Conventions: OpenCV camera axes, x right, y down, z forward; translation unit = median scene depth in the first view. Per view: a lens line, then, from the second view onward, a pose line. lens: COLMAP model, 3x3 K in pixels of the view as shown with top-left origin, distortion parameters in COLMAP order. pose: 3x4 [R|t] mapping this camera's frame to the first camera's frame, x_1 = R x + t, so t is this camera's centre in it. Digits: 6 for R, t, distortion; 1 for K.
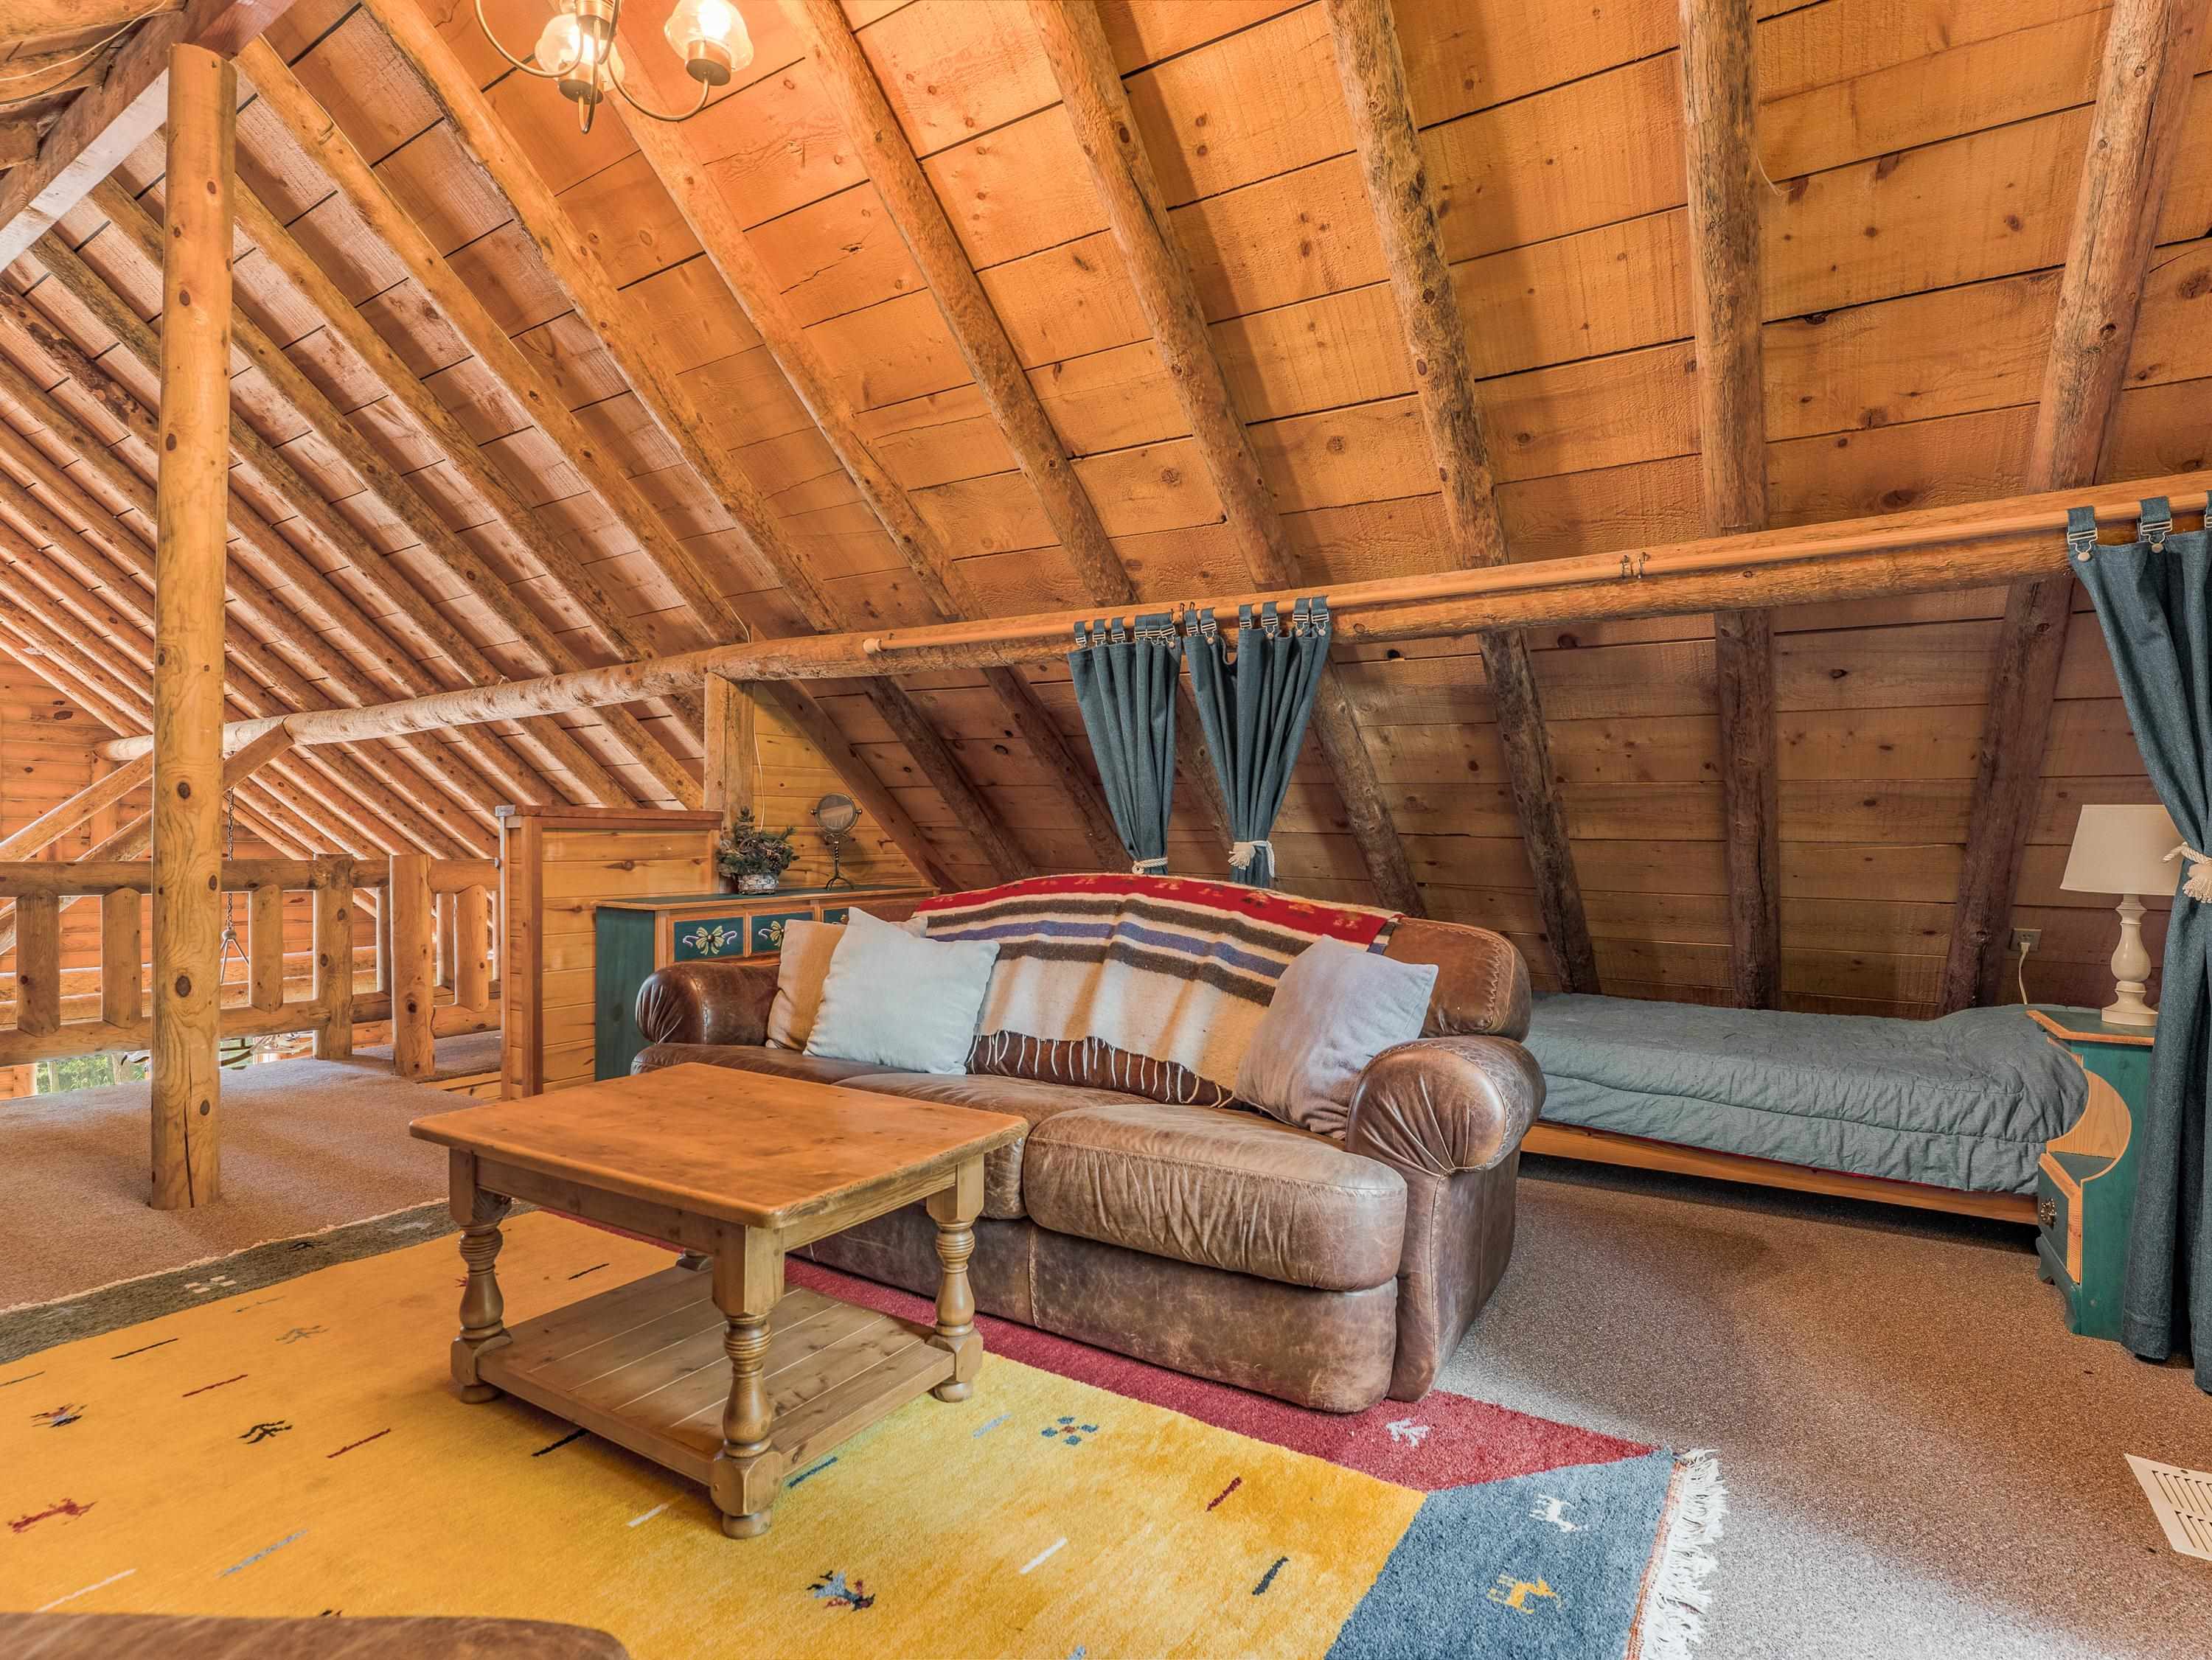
lens RADIAL K [[1128.3, 0, 1109.2], [0, 1128.3, 828.5], [0, 0, 1]] dist [-0.009198, -0.001203]
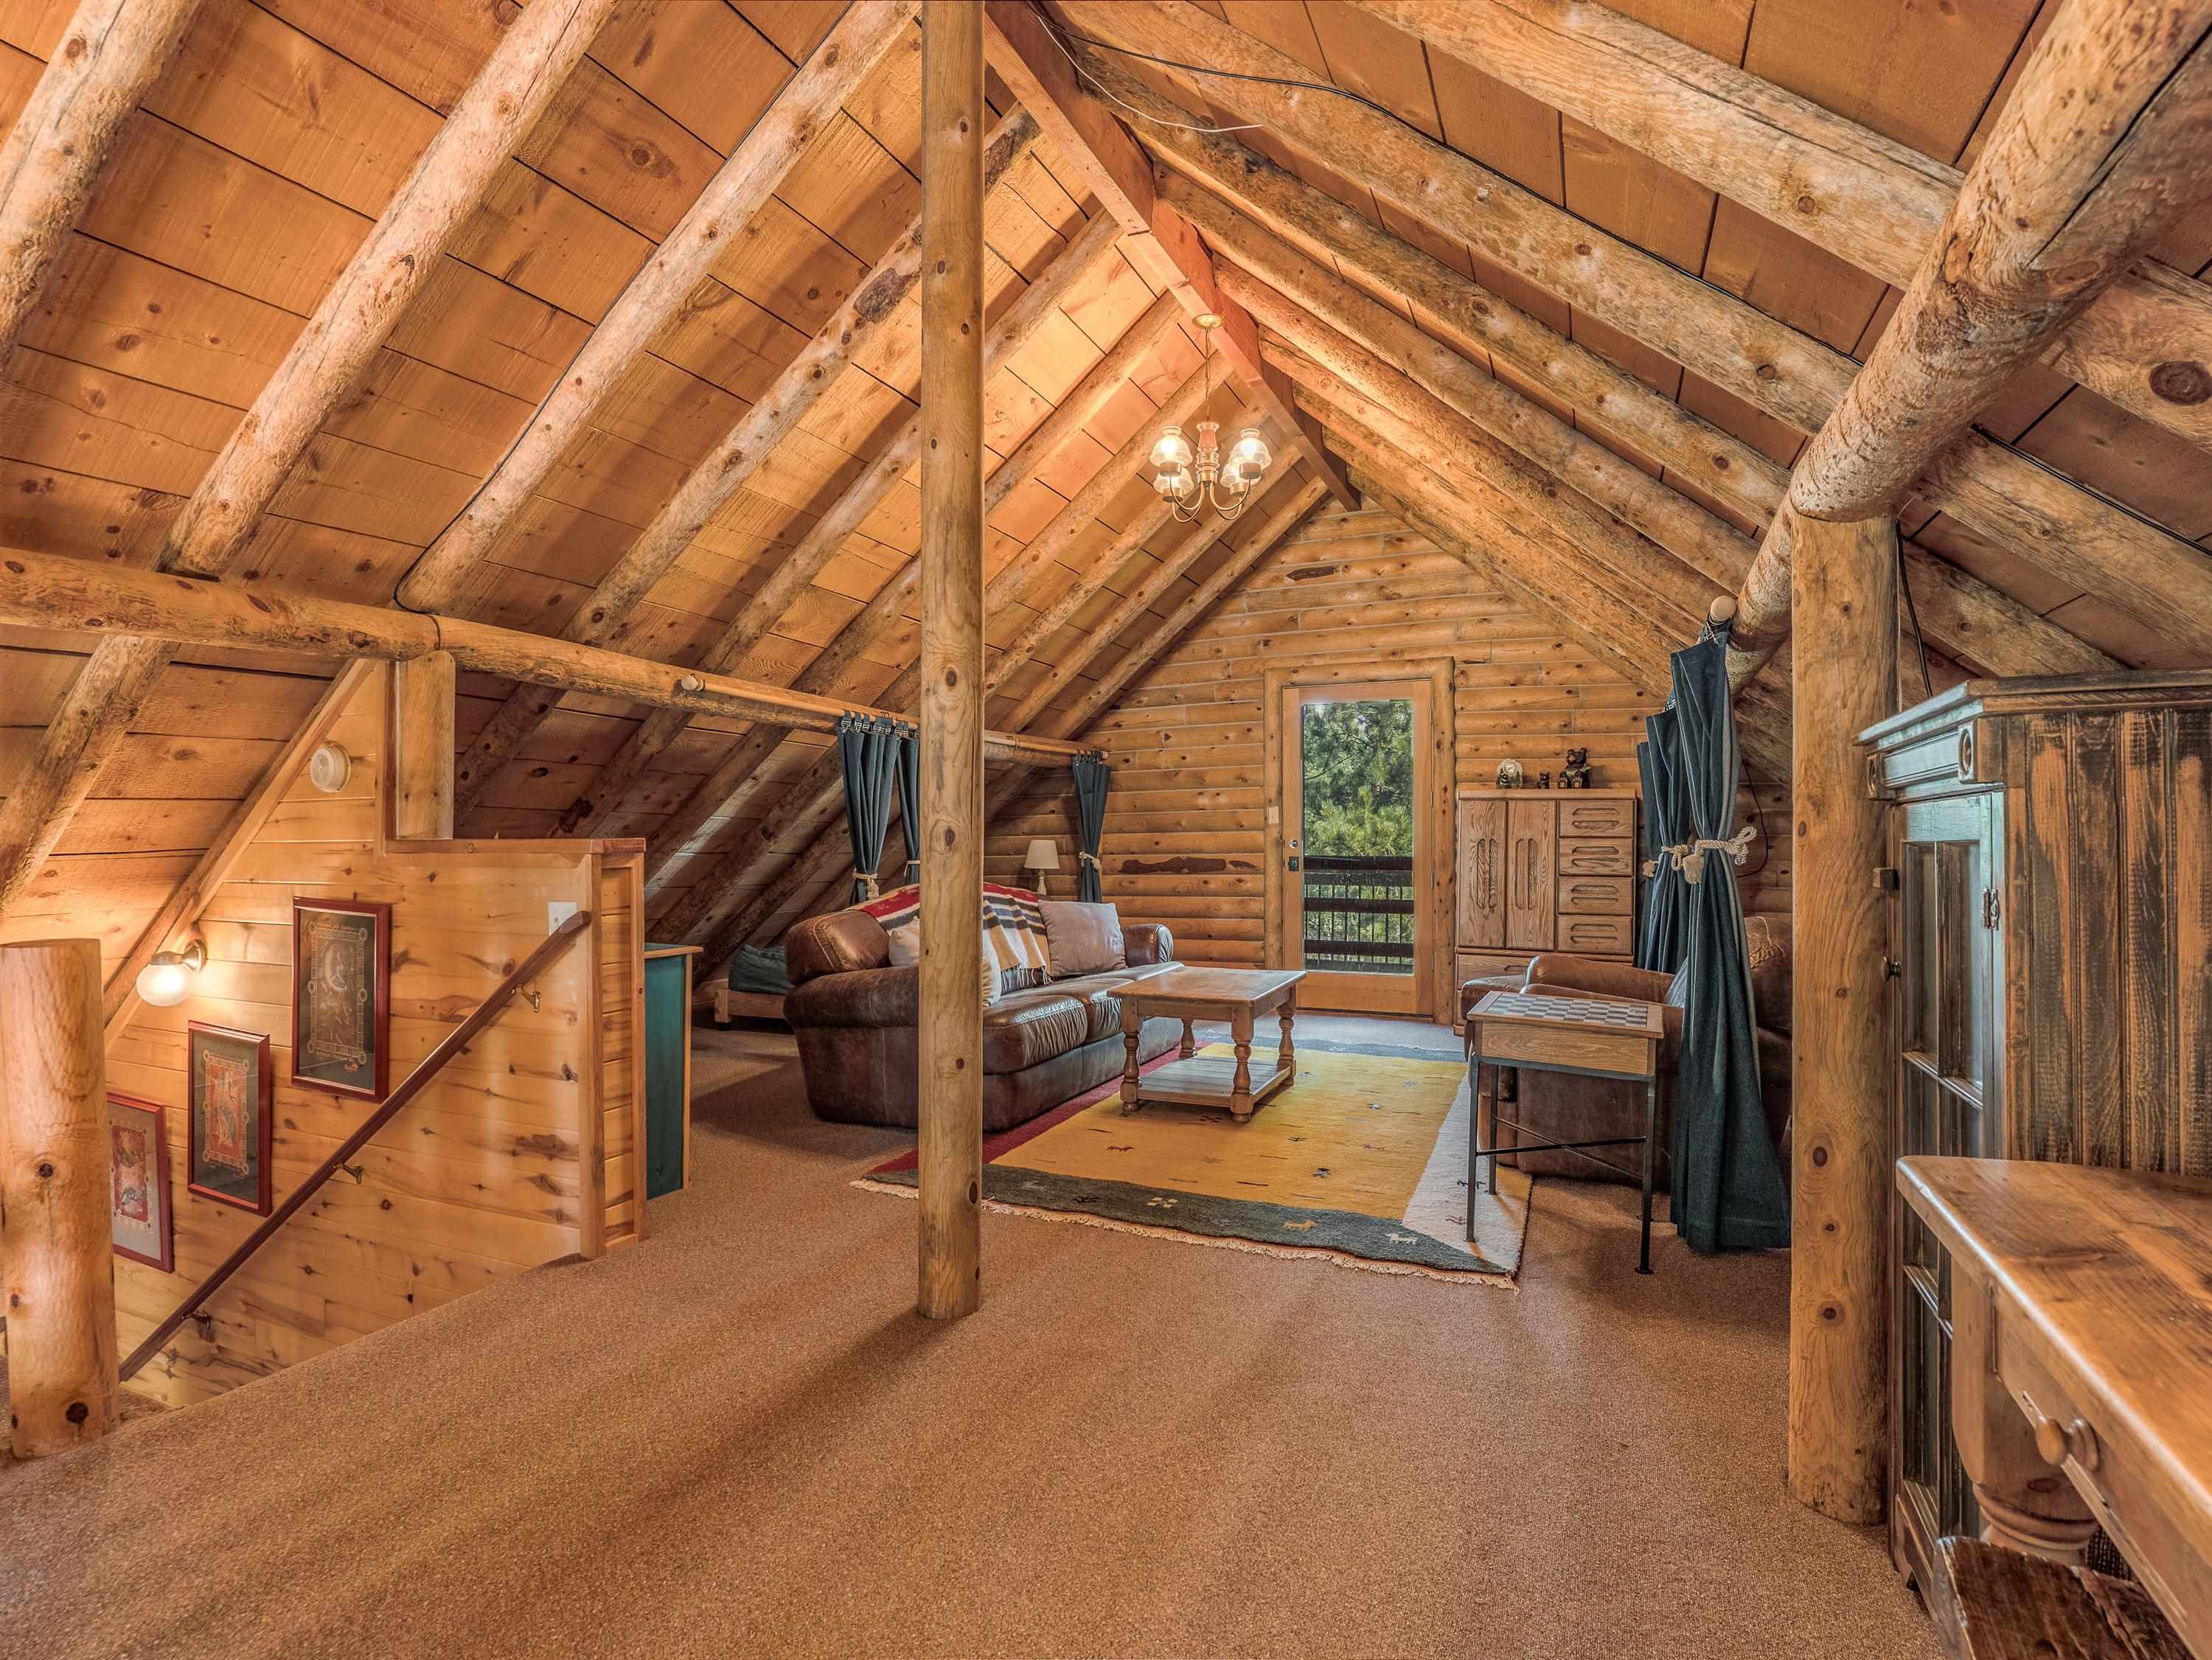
lens RADIAL K [[1128.3, 0, 1109.2], [0, 1128.3, 828.5], [0, 0, 1]] dist [-0.009198, -0.001203]
pose [[-0.147112, 0.005658, 0.989104, -1.555873], [-0.008856, 0.999936, -0.007037, -0.026156], [-0.989080, -0.009795, -0.147052, 0.913455]]
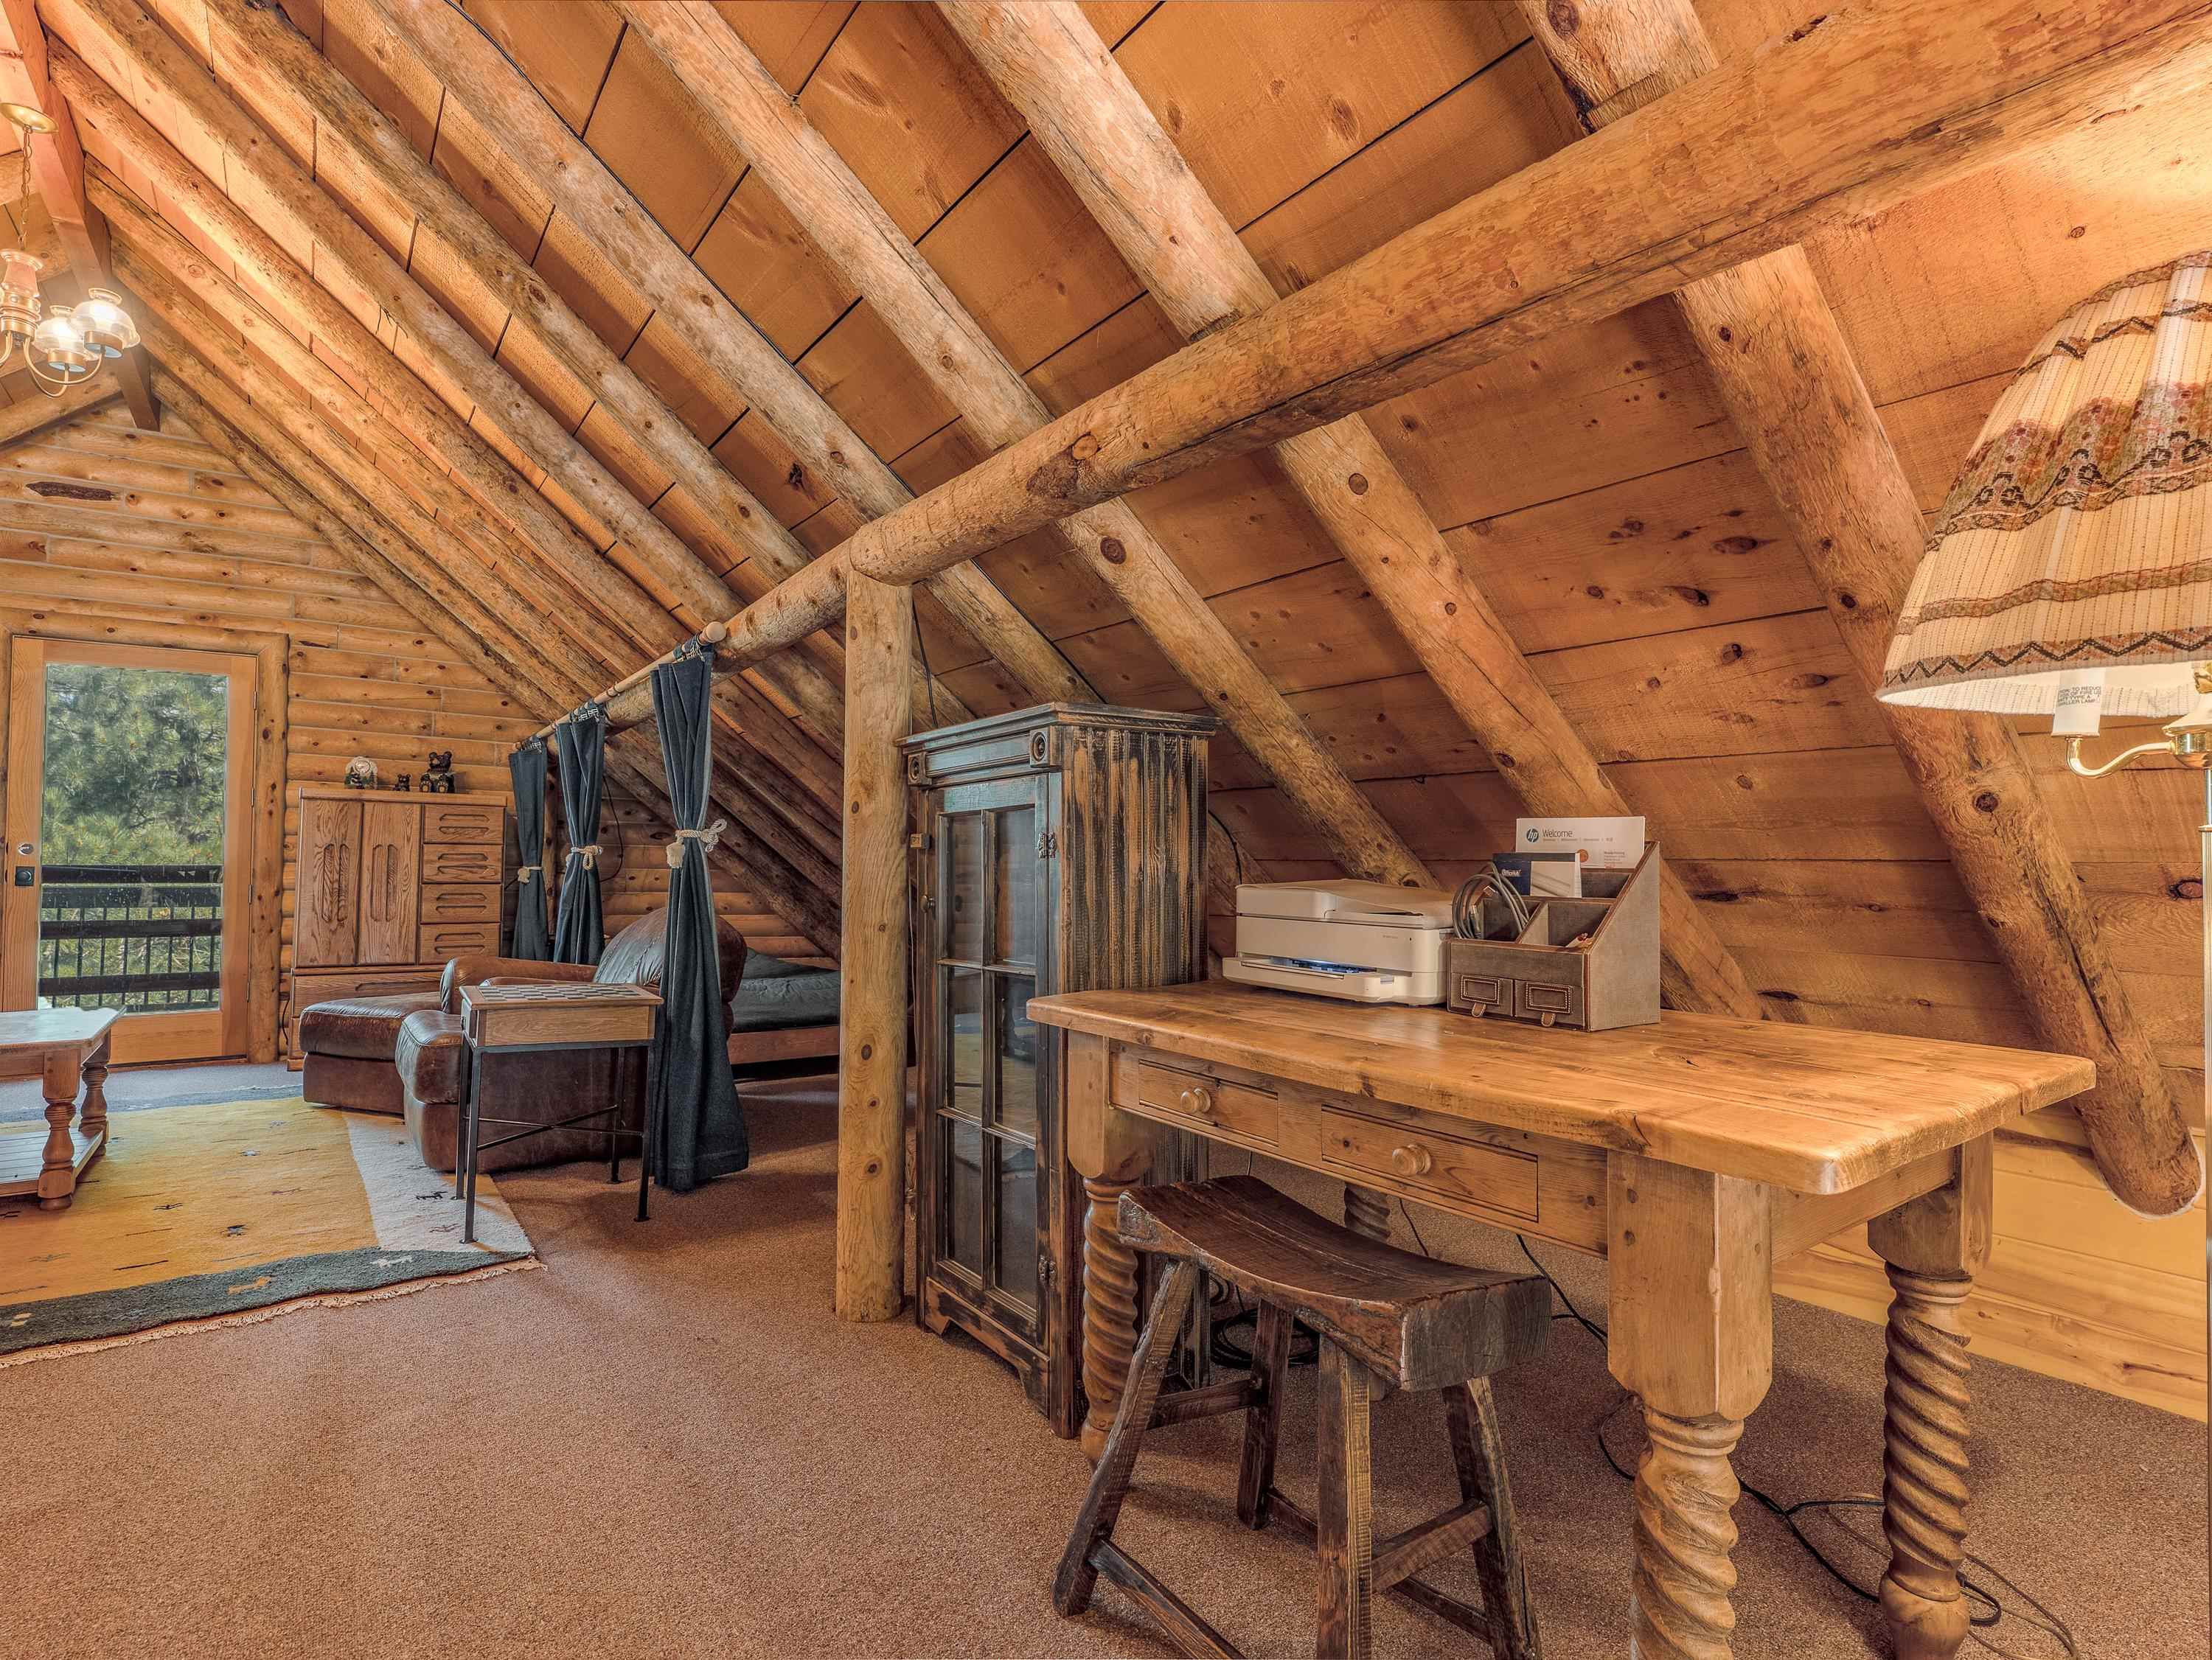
lens RADIAL K [[1128.3, 0, 1109.2], [0, 1128.3, 828.5], [0, 0, 1]] dist [-0.009198, -0.001203]
pose [[-0.927575, 0.011198, 0.373468, -1.481840], [-0.005435, 0.999041, -0.043452, 0.014973], [-0.373596, -0.042335, -0.926625, 1.128987]]
